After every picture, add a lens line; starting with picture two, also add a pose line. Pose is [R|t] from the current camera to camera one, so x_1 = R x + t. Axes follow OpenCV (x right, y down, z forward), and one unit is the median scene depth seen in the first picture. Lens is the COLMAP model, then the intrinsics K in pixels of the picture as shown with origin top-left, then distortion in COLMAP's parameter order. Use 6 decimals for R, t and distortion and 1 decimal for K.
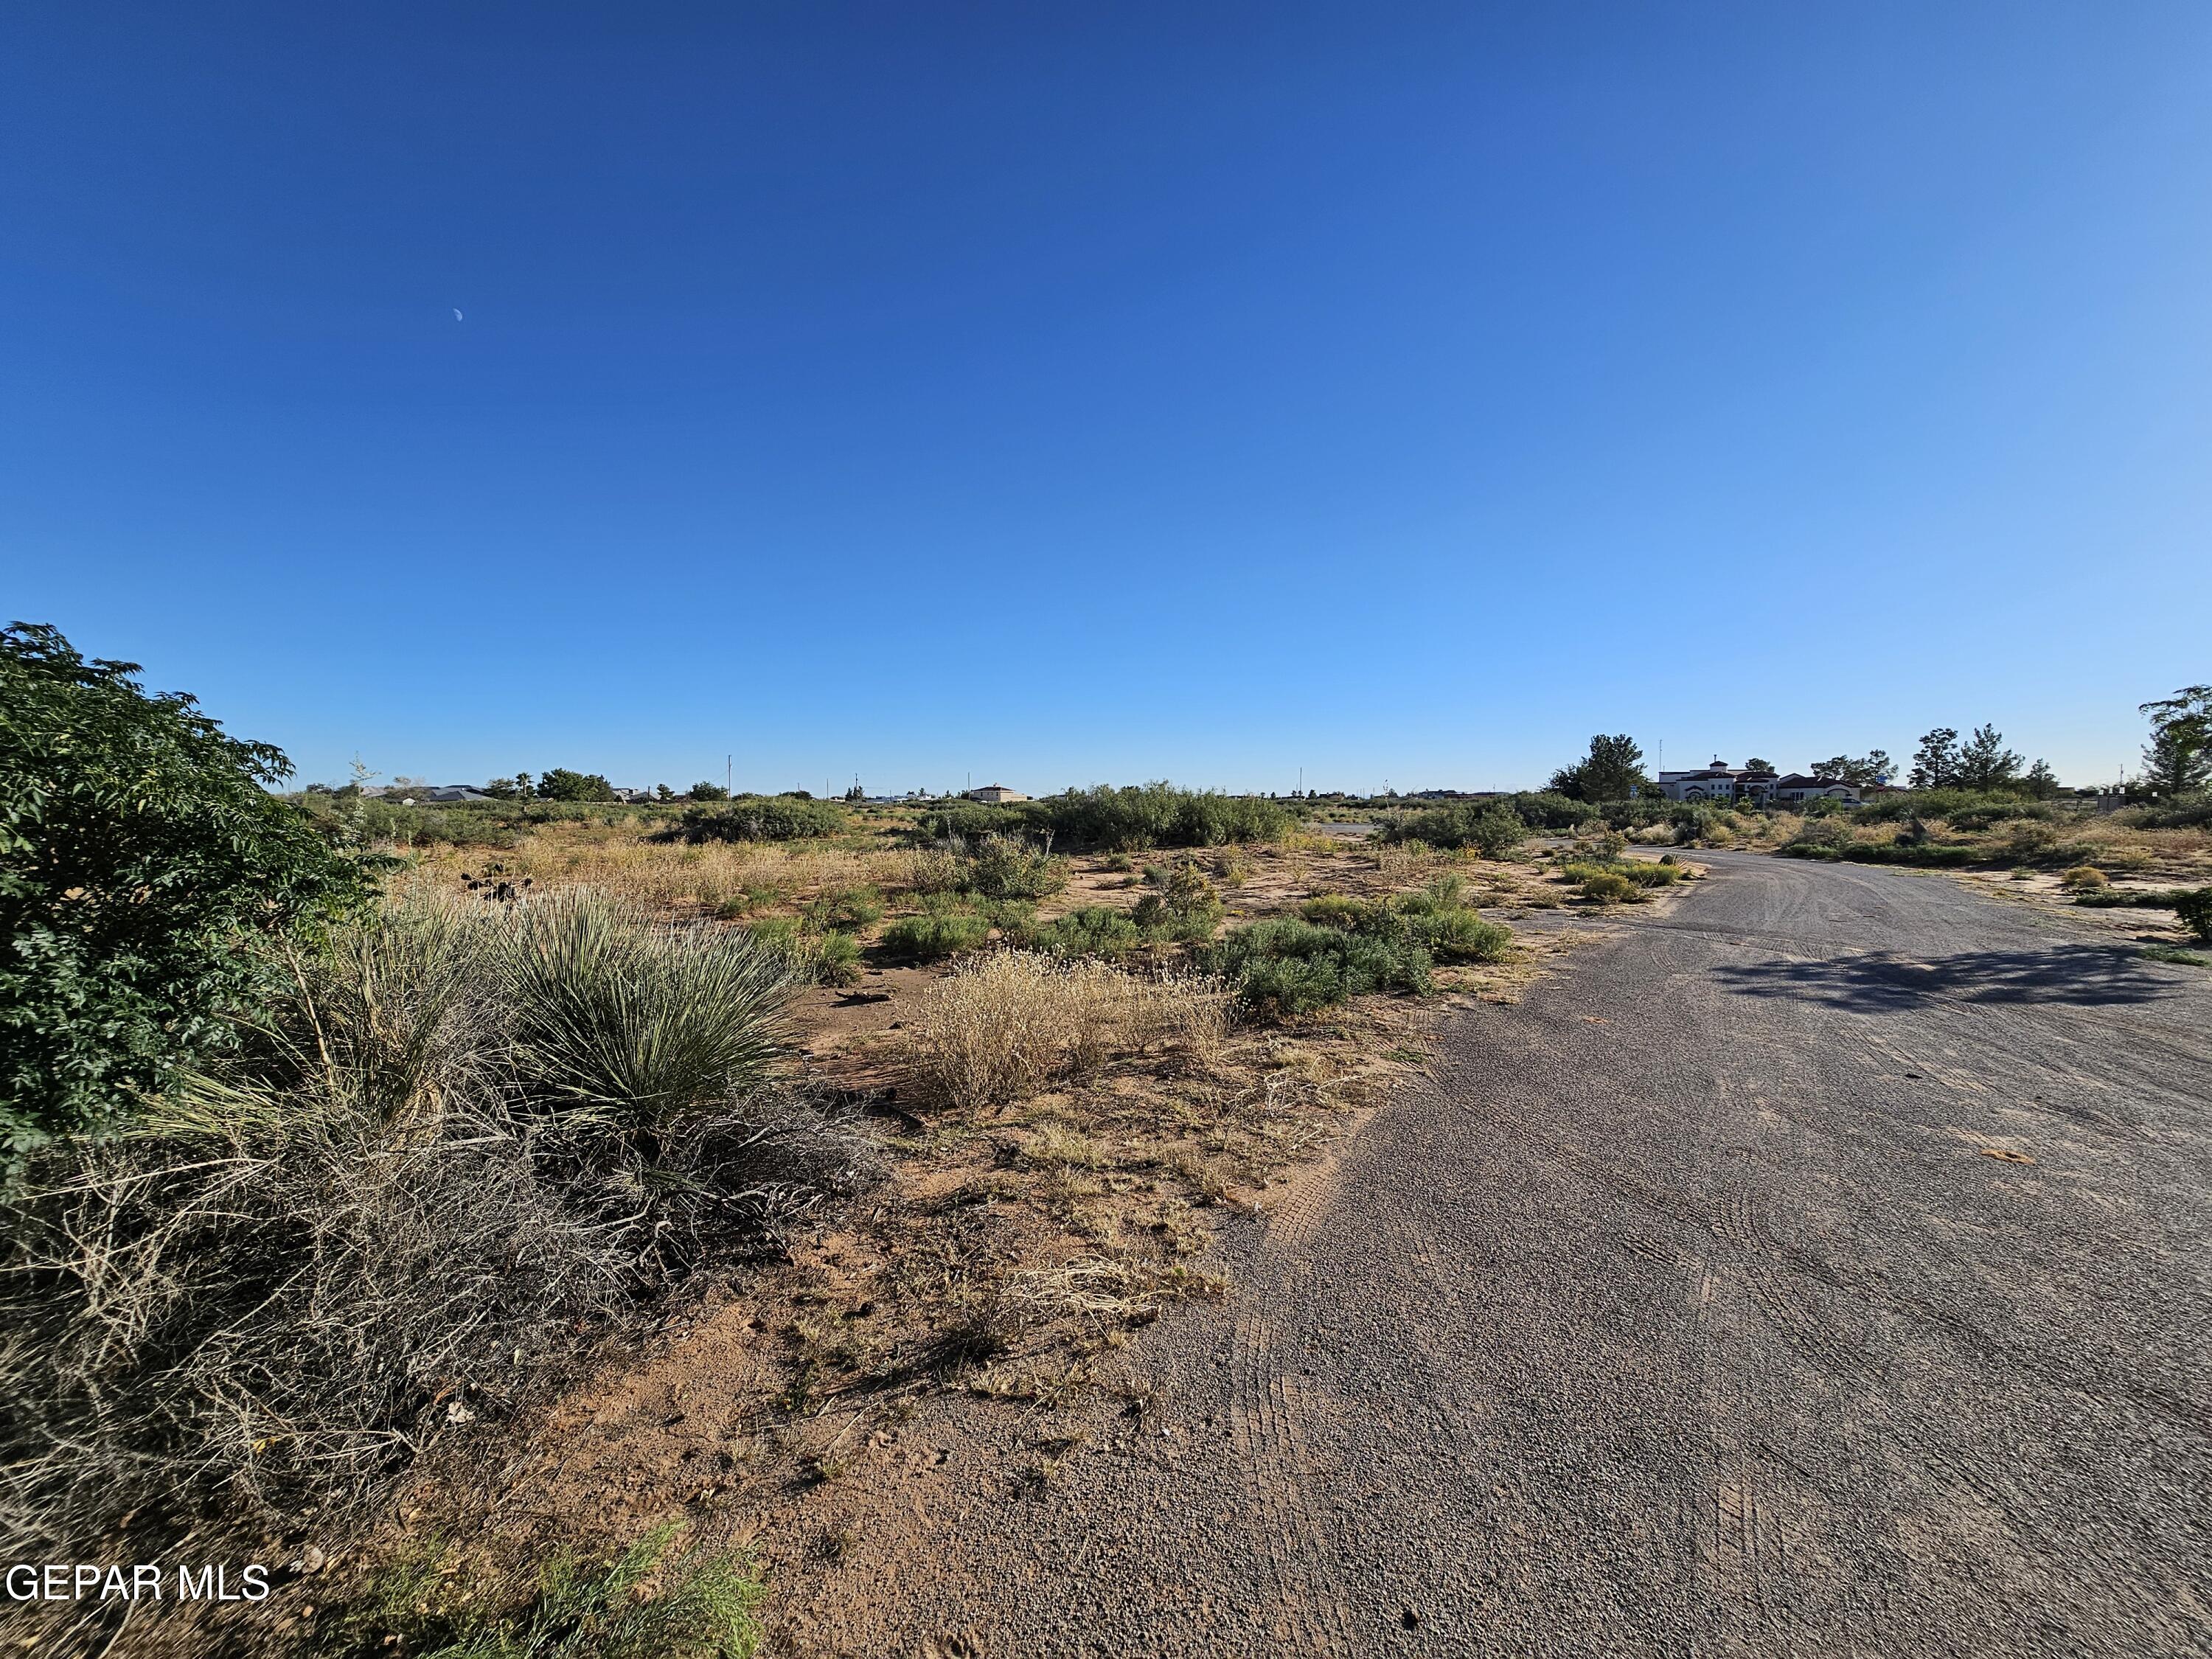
lens RADIAL K [[899.8, 0, 1098.5], [0, 899.8, 828.4], [0, 0, 1]] dist [-0.000531, 0.000432]
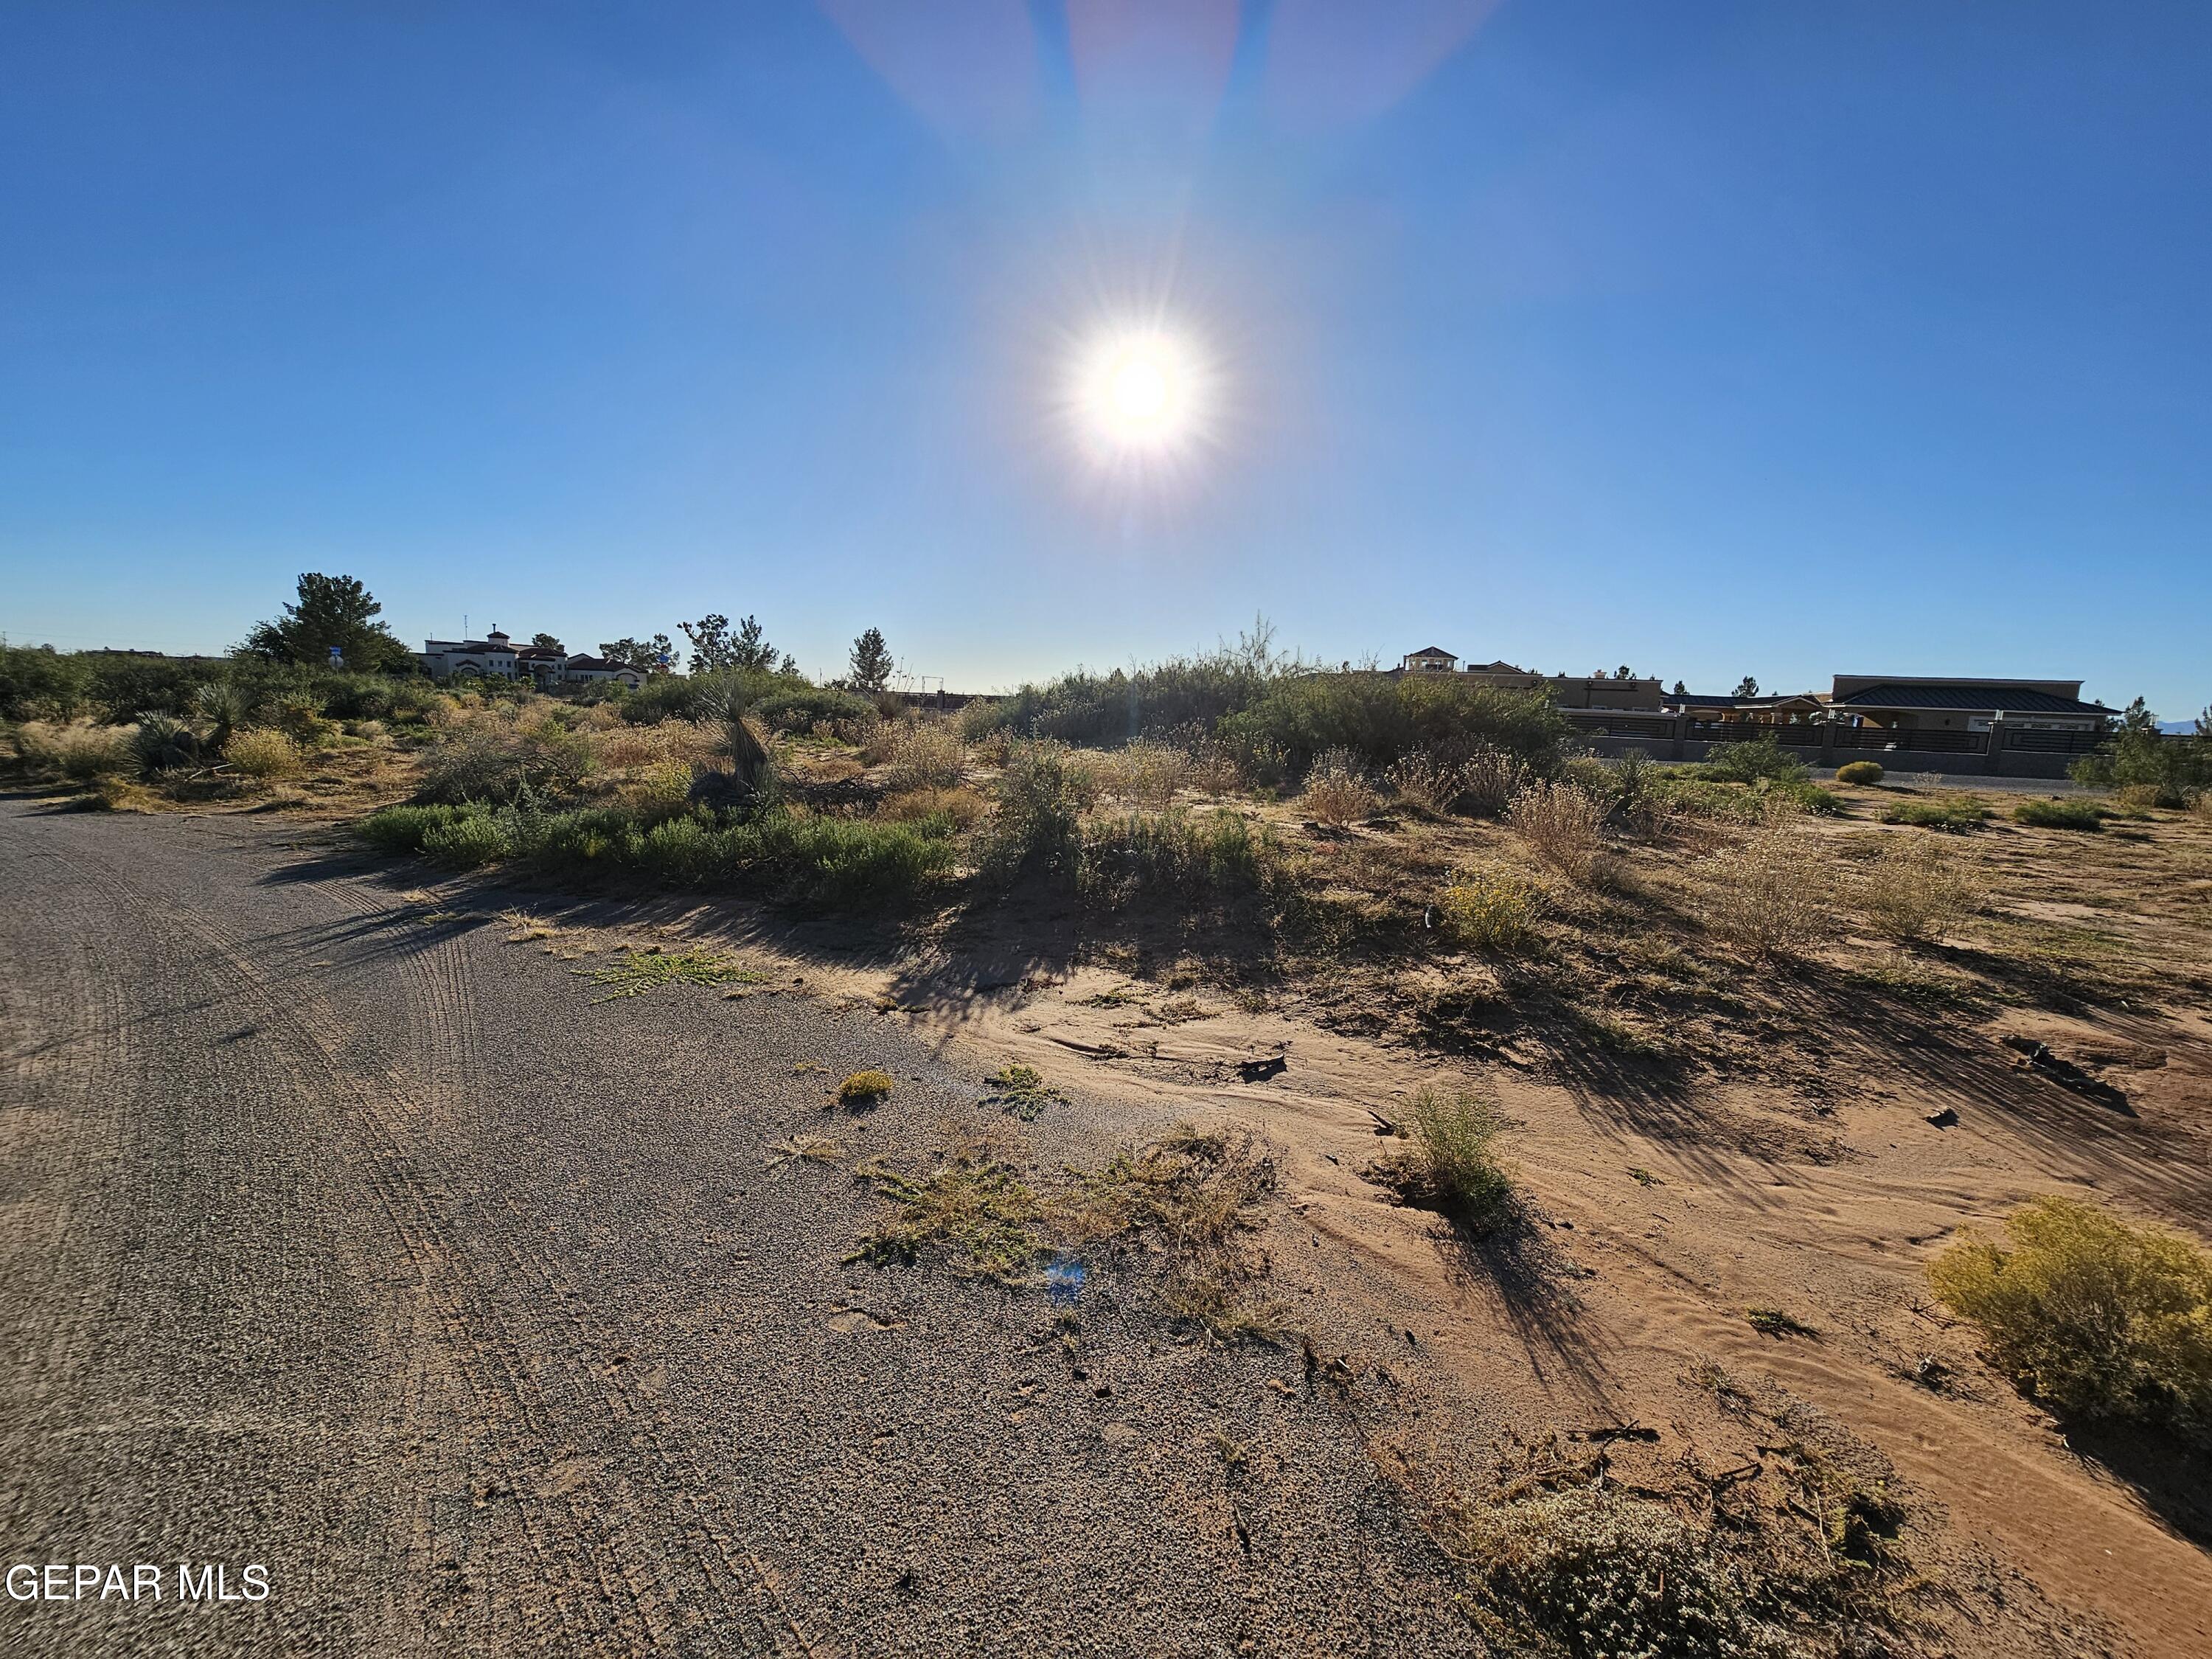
lens RADIAL K [[899.8, 0, 1098.5], [0, 899.8, 828.4], [0, 0, 1]] dist [-0.000531, 0.000432]
pose [[0.400492, -0.101459, 0.910666, 0.157811], [-0.016261, 0.992907, 0.117773, -0.002716], [-0.916156, -0.061976, 0.396002, 0.179358]]
